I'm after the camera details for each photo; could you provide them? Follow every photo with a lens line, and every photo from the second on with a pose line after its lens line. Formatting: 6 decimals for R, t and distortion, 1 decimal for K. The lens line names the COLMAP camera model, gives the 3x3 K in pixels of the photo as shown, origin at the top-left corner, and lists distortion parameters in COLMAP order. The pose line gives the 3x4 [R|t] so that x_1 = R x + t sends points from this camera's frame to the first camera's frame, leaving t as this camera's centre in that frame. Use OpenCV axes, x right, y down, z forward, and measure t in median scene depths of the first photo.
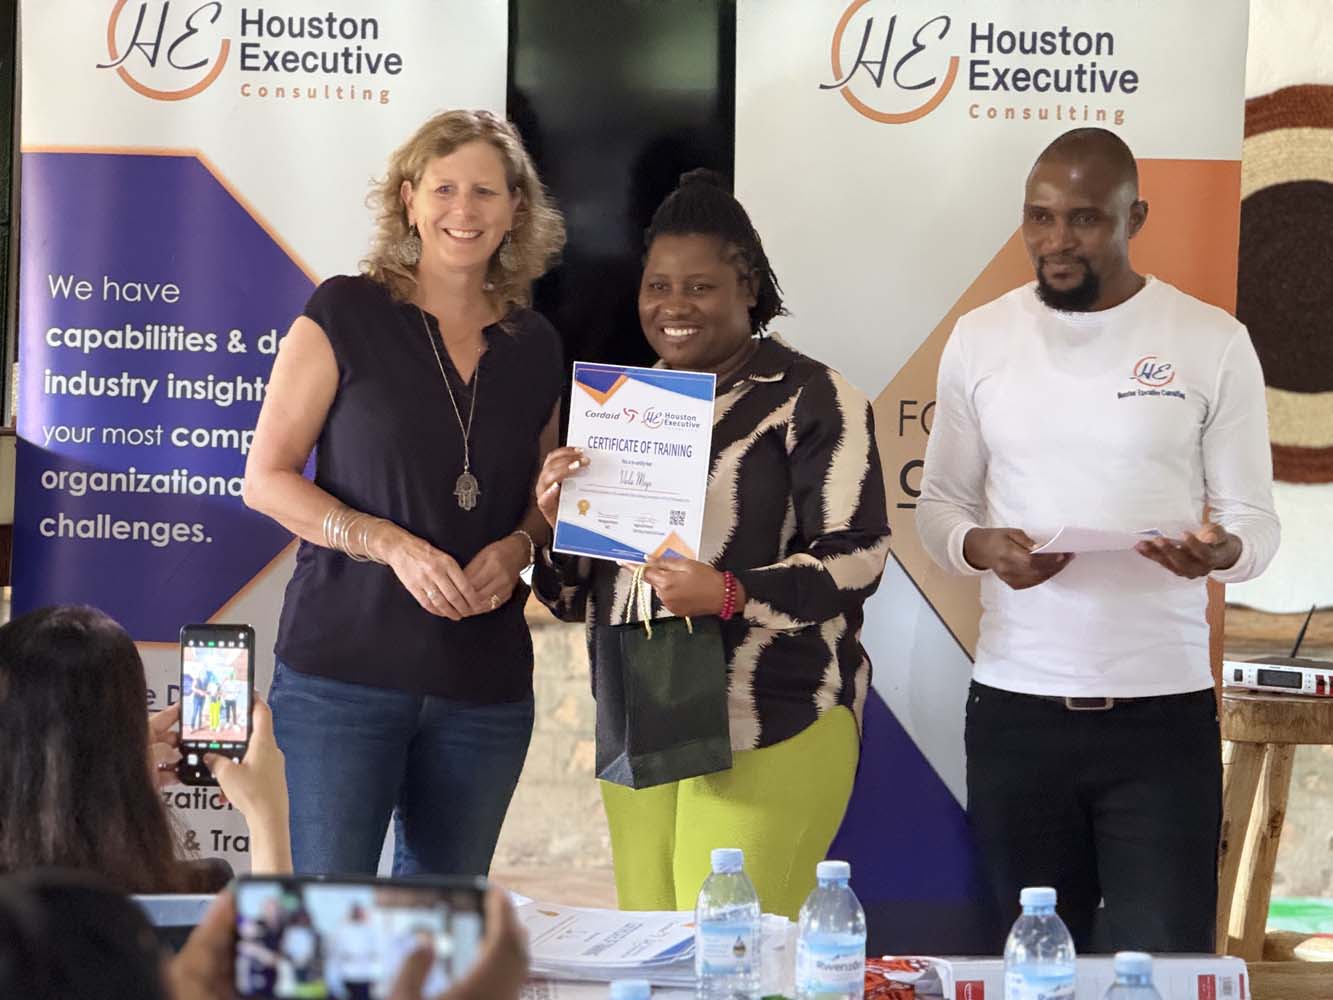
lens RADIAL K [[4698.3, 0, 640.5], [0, 4698.3, 508.6], [0, 0, 1]] dist [0.257736, -0.702608]
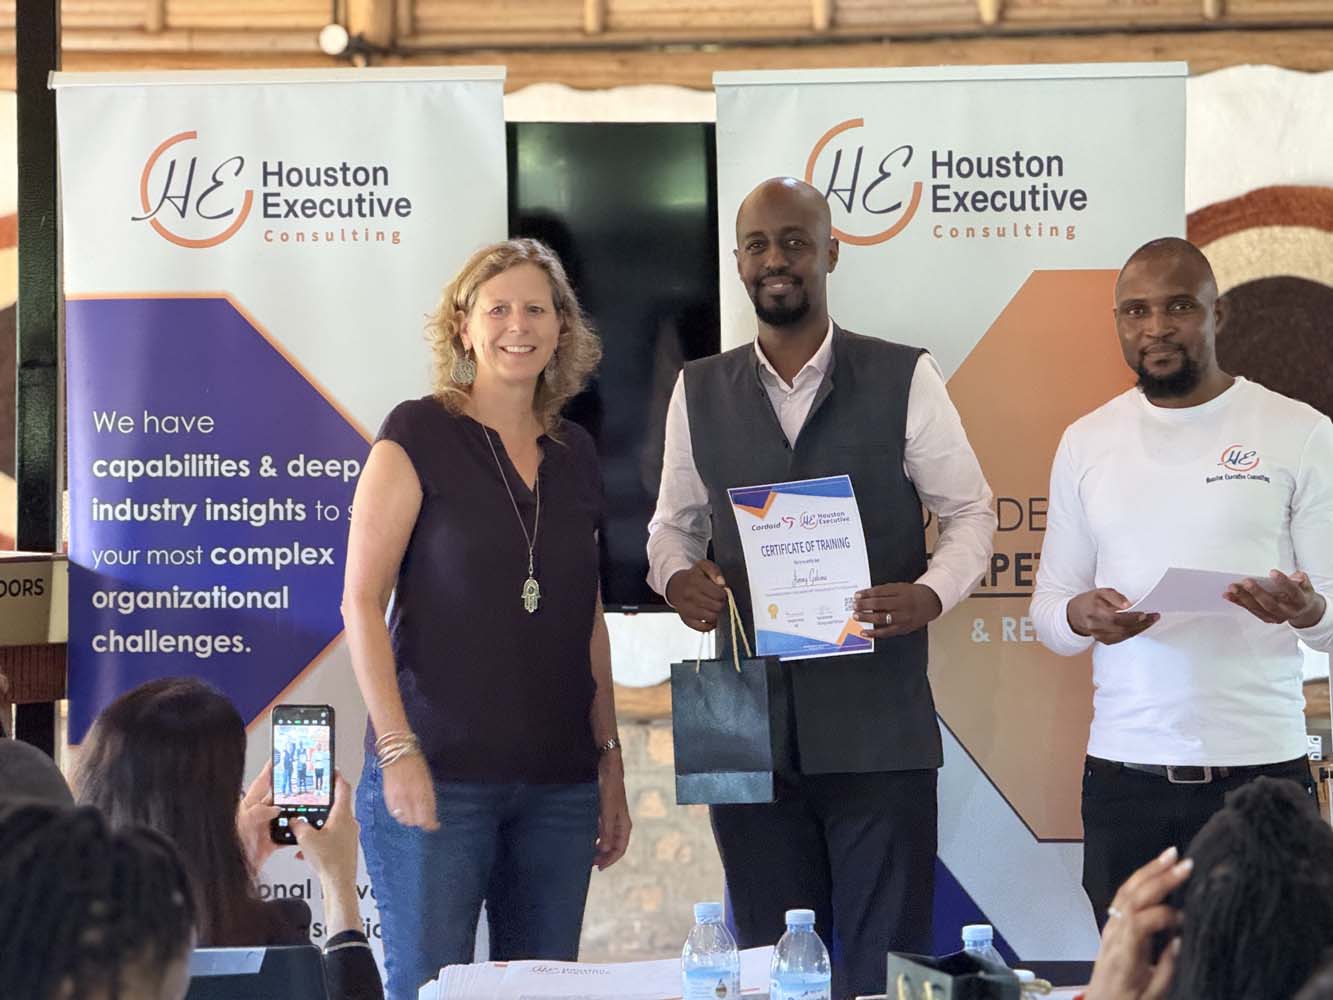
lens RADIAL K [[4694.0, 0, 662.5], [0, 4694.0, 499.0], [0, 0, 1]] dist [0.218585, 0.800499]
pose [[0.999369, -0.035162, -0.004931, 0.010420], [0.035034, 0.999099, -0.023968, 0.001244], [0.005769, 0.023780, 0.999701, -0.084670]]
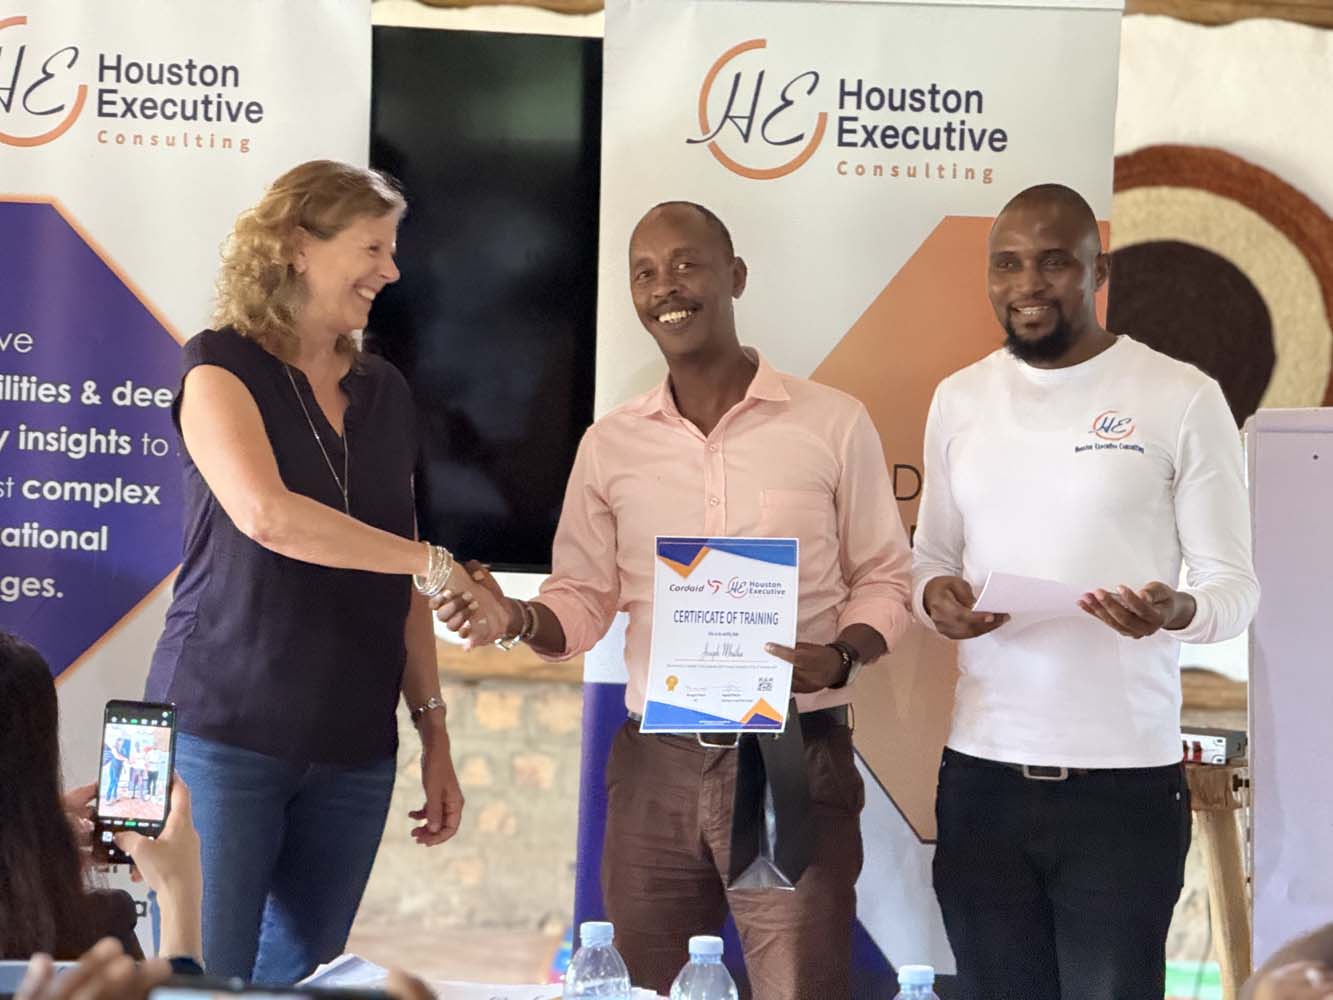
lens RADIAL K [[4694.8, 0, 655.8], [0, 4694.8, 504.9], [0, 0, 1]] dist [0.239822, -0.166450]
pose [[0.999300, 0.009291, 0.036241, -0.003464], [-0.008891, 0.999898, -0.011164, -0.002190], [-0.036341, 0.010834, 0.999281, 0.015197]]
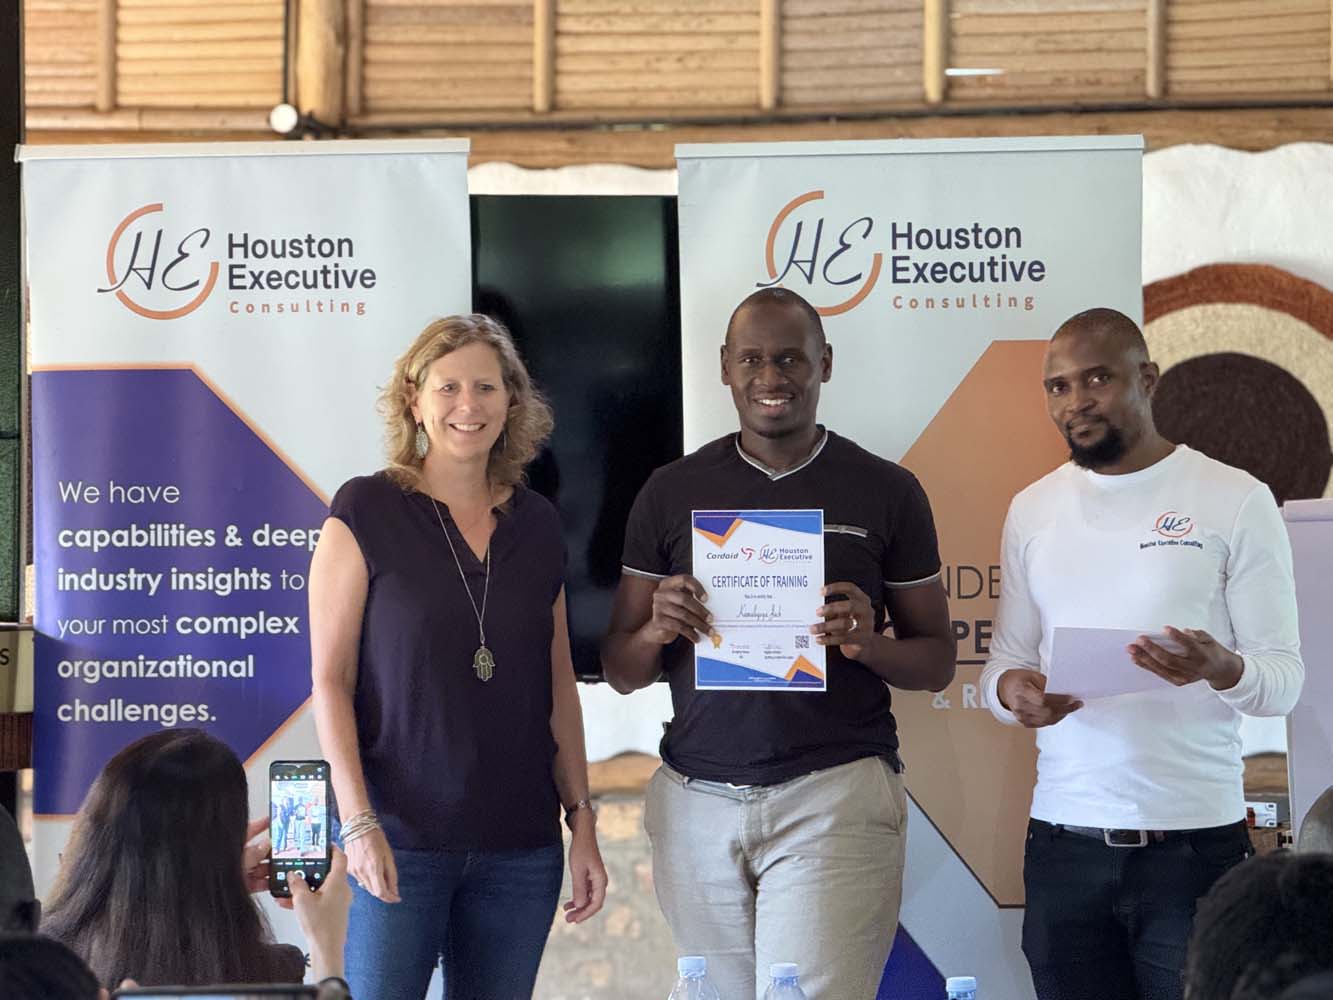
lens RADIAL K [[4694.8, 0, 655.8], [0, 4694.8, 504.9], [0, 0, 1]] dist [0.239822, -0.166450]
pose [[0.999270, -0.036695, 0.010670, 0.000978], [0.037103, 0.998470, -0.041011, 0.005781], [-0.009149, 0.041377, 0.999102, -0.093451]]
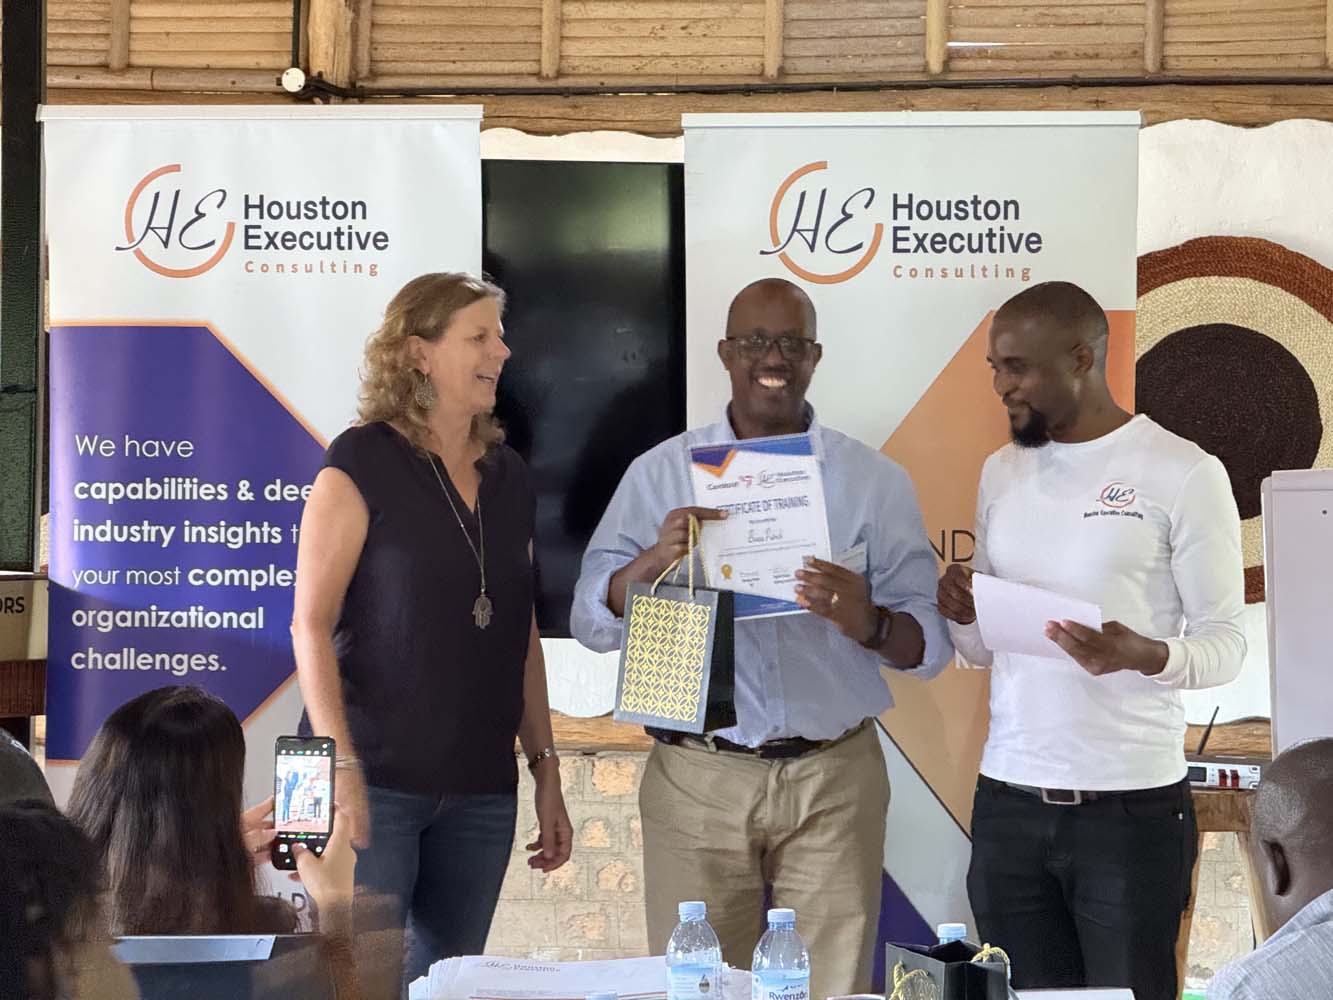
lens RADIAL K [[4694.0, 0, 662.5], [0, 4694.0, 499.0], [0, 0, 1]] dist [0.218585, 0.800499]
pose [[0.999657, -0.022389, 0.013574, -0.001782], [0.022841, 0.999157, -0.034106, 0.006970], [-0.012799, 0.034404, 0.999326, -0.119035]]
